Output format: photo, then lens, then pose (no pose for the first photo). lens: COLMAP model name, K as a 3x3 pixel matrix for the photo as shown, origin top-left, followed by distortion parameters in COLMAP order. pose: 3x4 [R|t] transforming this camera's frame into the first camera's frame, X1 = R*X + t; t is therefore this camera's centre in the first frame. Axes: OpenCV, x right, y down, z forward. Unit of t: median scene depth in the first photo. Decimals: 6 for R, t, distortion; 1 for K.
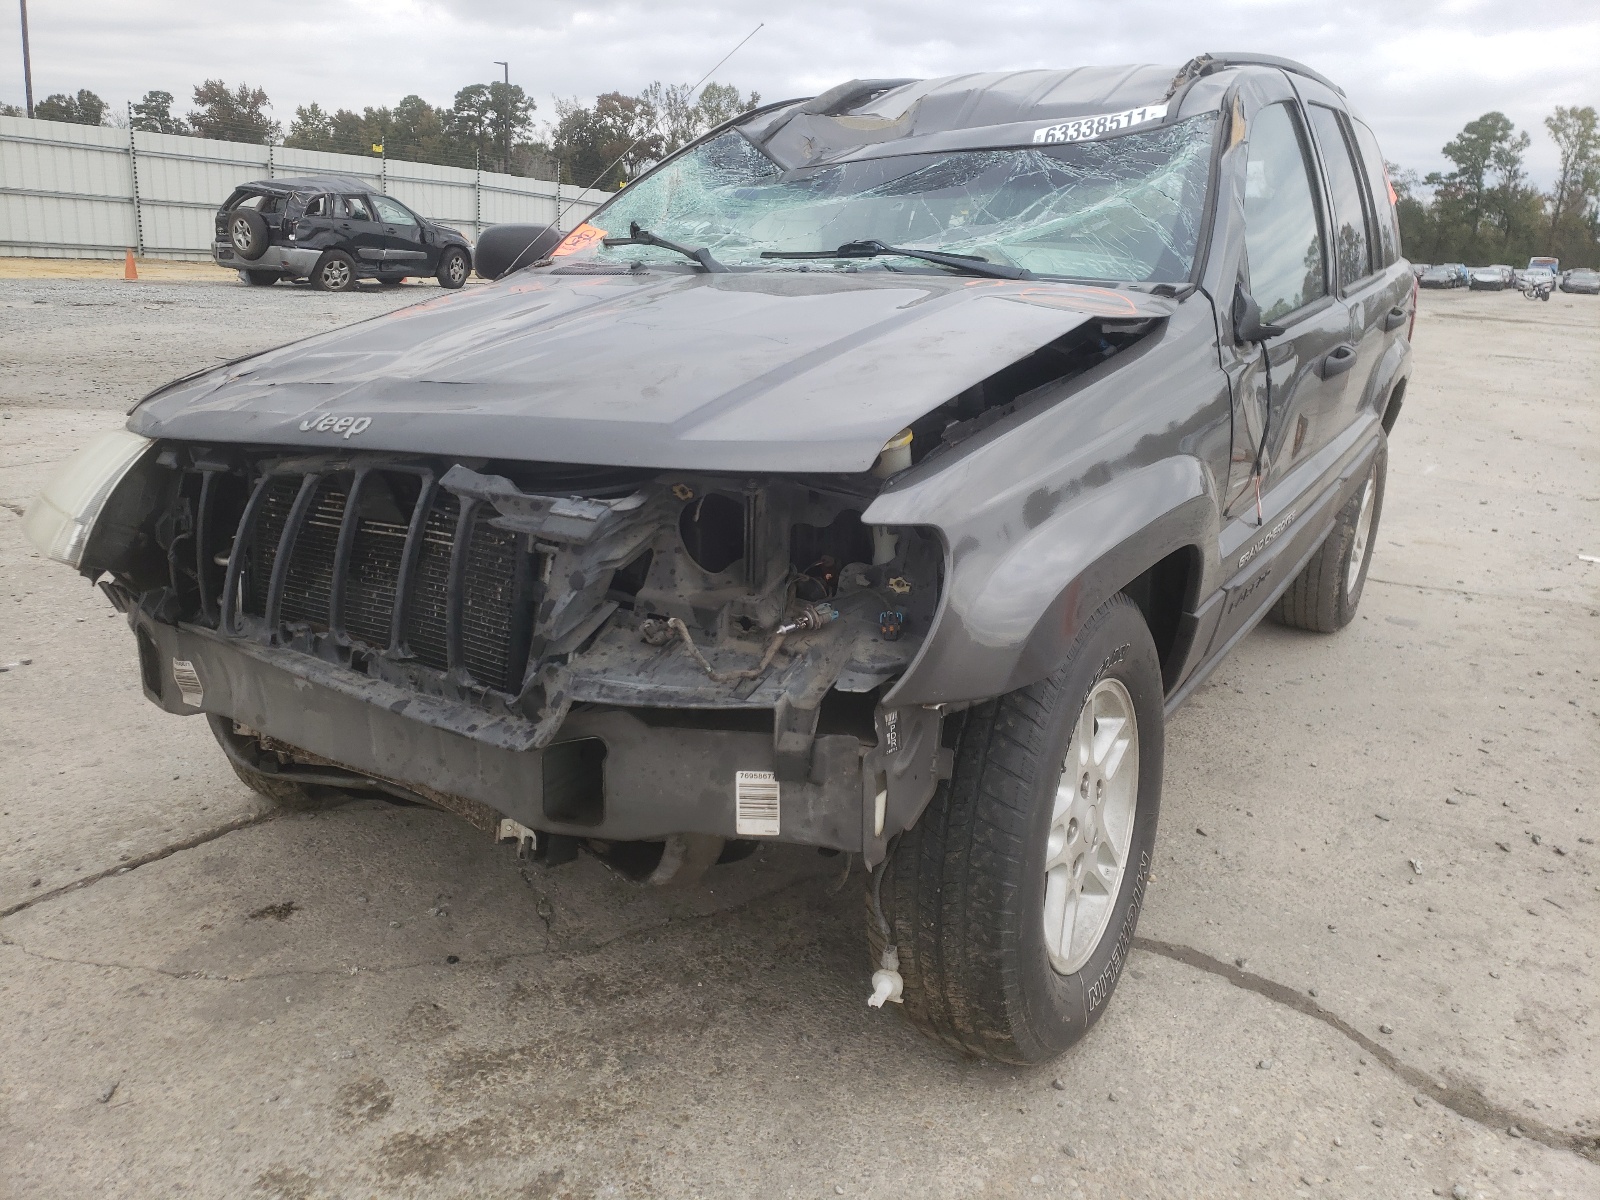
lens RADIAL K [[1217.2, 0, 788.8], [0, 1217.2, 596.9], [0, 0, 1]] dist [0.037789, -0.011453]
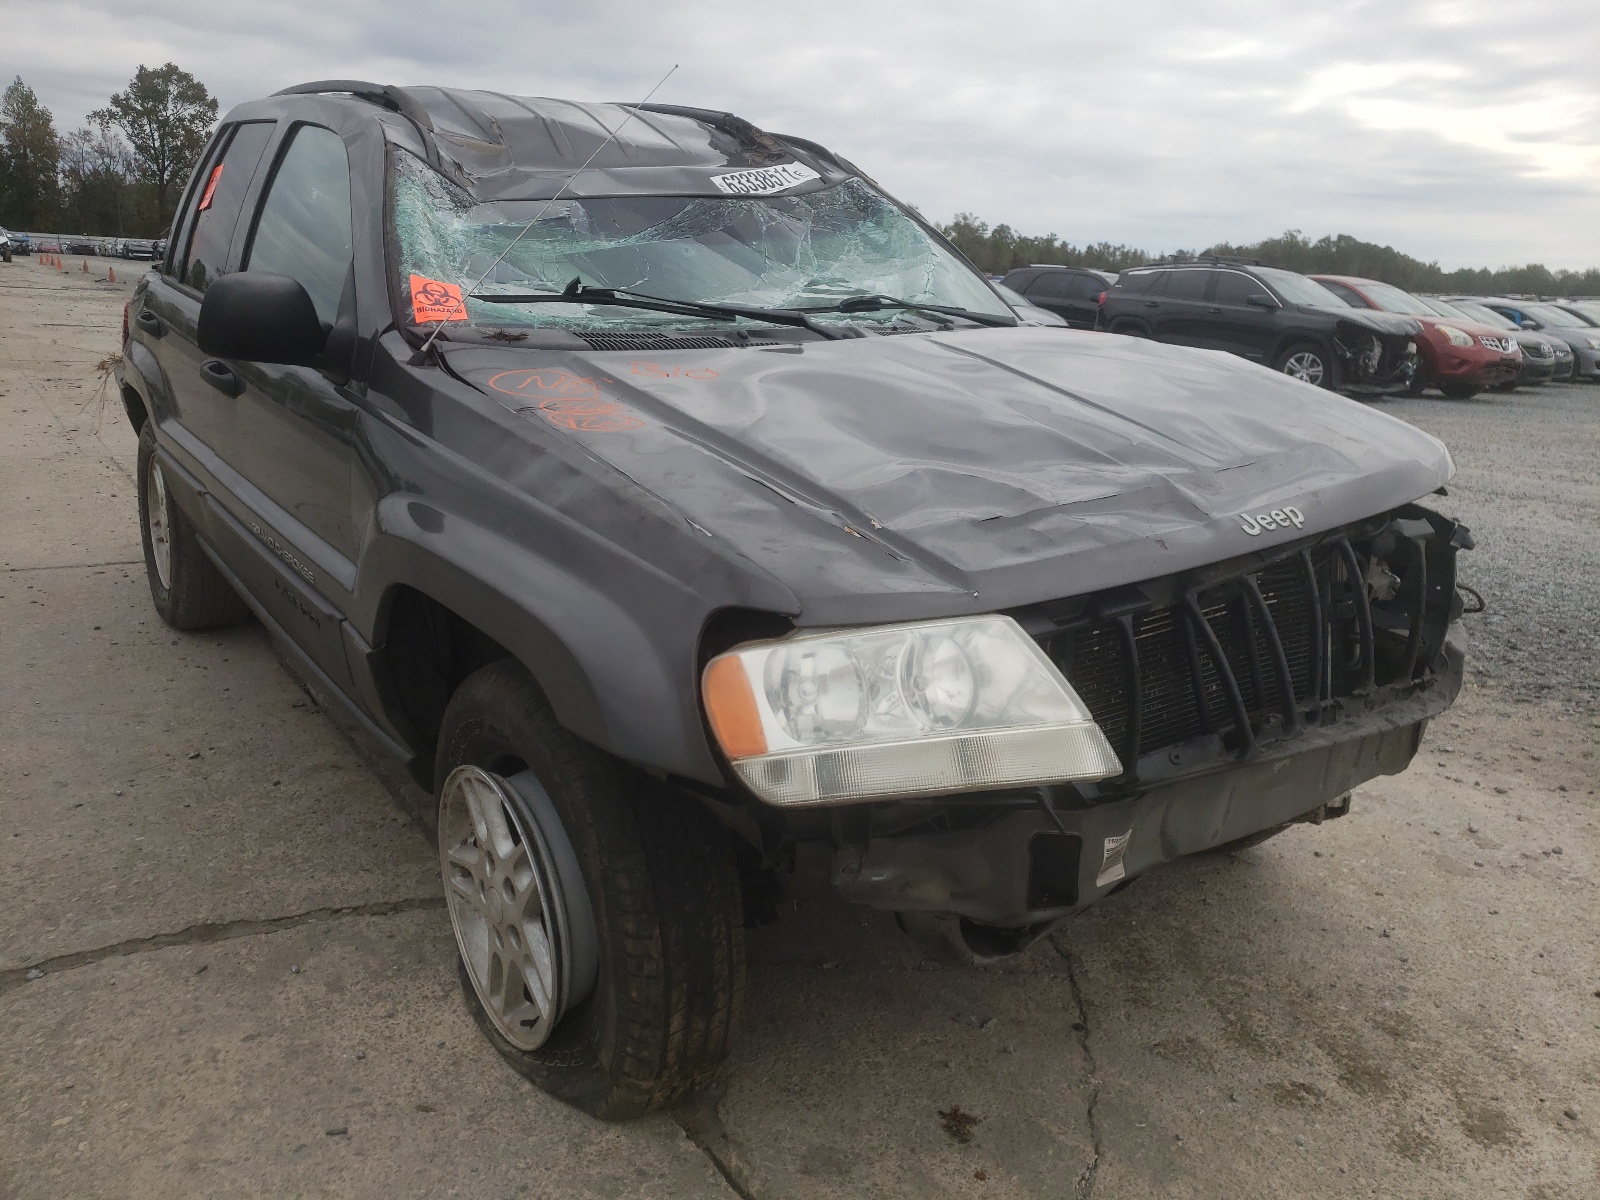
lens RADIAL K [[1217.2, 0, 793.9], [0, 1217.2, 598.8], [0, 0, 1]] dist [0.037789, -0.011453]
pose [[0.386739, -0.268191, 0.882330, -1.320876], [0.232904, 0.954167, 0.187941, -0.331519], [-0.892294, 0.132814, 0.431476, 0.808355]]
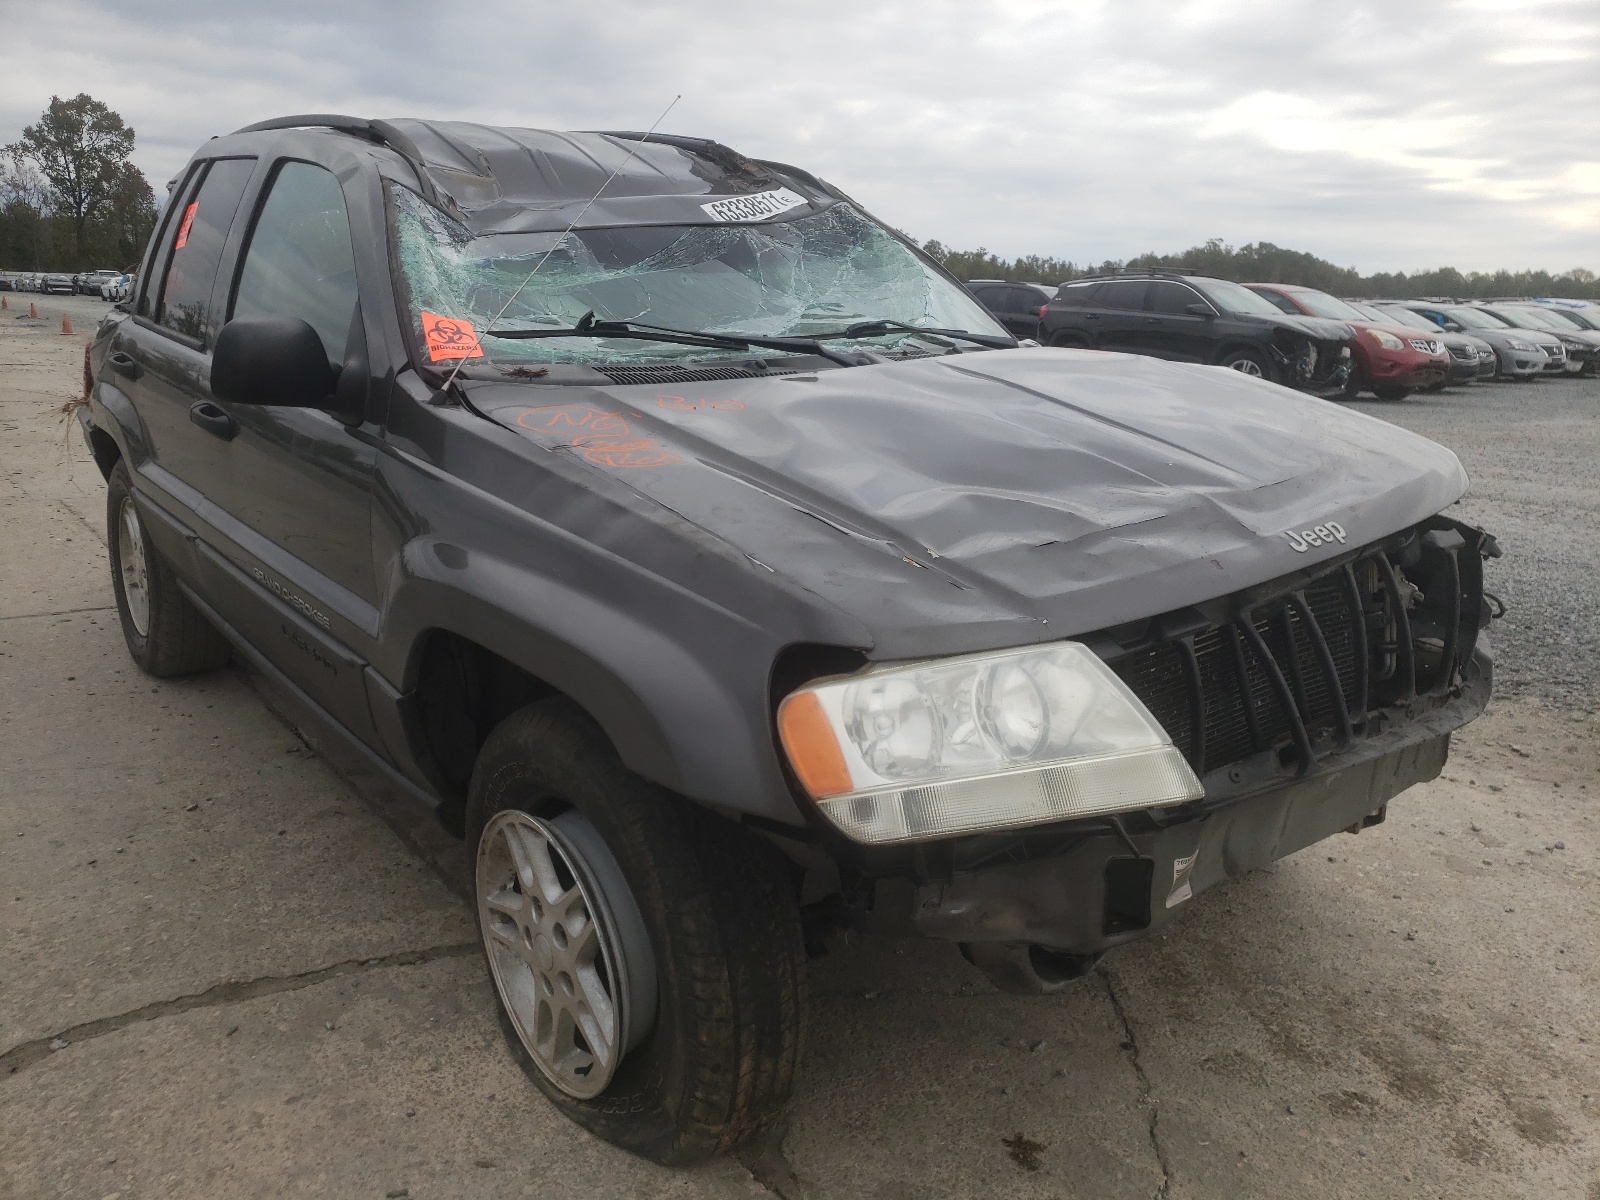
lens RADIAL K [[1217.2, 0, 790.4], [0, 1217.2, 603.6], [0, 0, 1]] dist [0.037789, -0.011453]
pose [[0.339723, -0.271564, 0.900467, -1.342849], [0.257914, 0.947606, 0.188476, -0.362362], [-0.904471, 0.168214, 0.391964, 0.884352]]
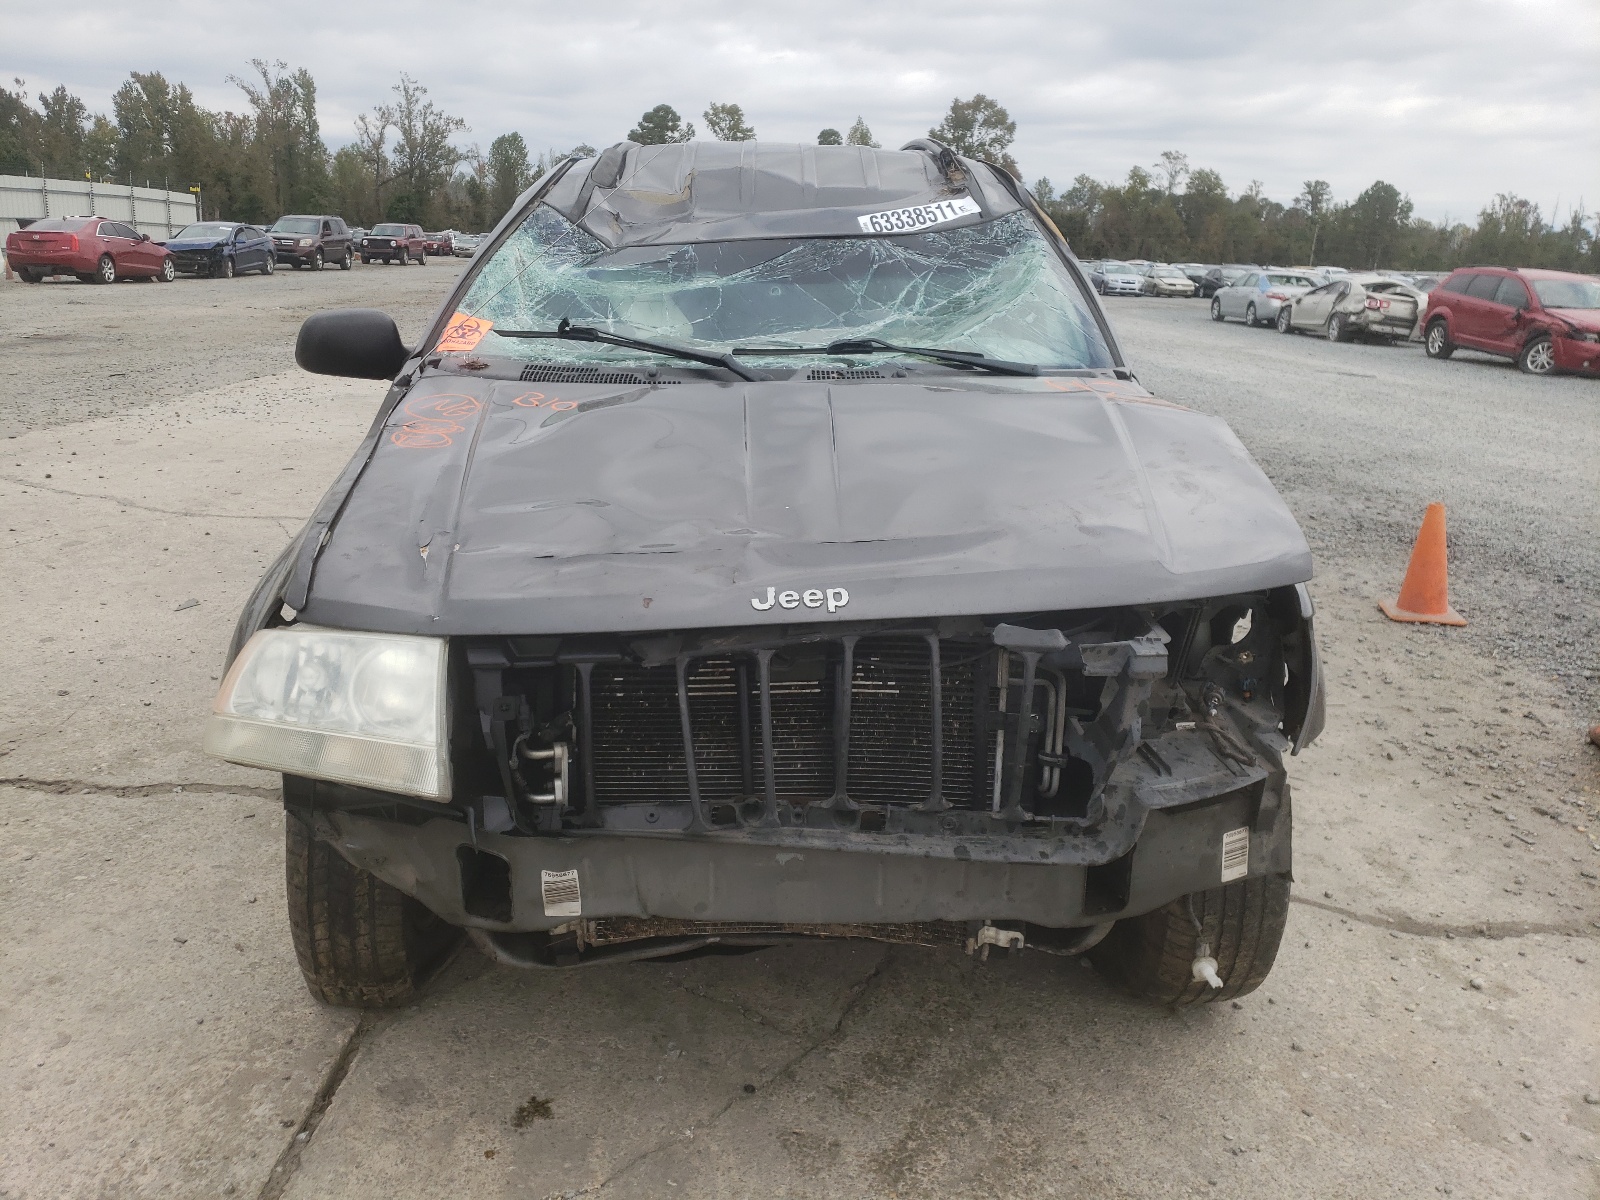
lens RADIAL K [[1217.2, 0, 760.0], [0, 1217.2, 615.1], [0, 0, 1]] dist [0.037789, -0.011453]
pose [[0.845499, -0.164635, 0.507963, -0.803433], [0.148409, 0.986255, 0.072629, -0.181904], [-0.512939, 0.013978, 0.858311, 0.135517]]
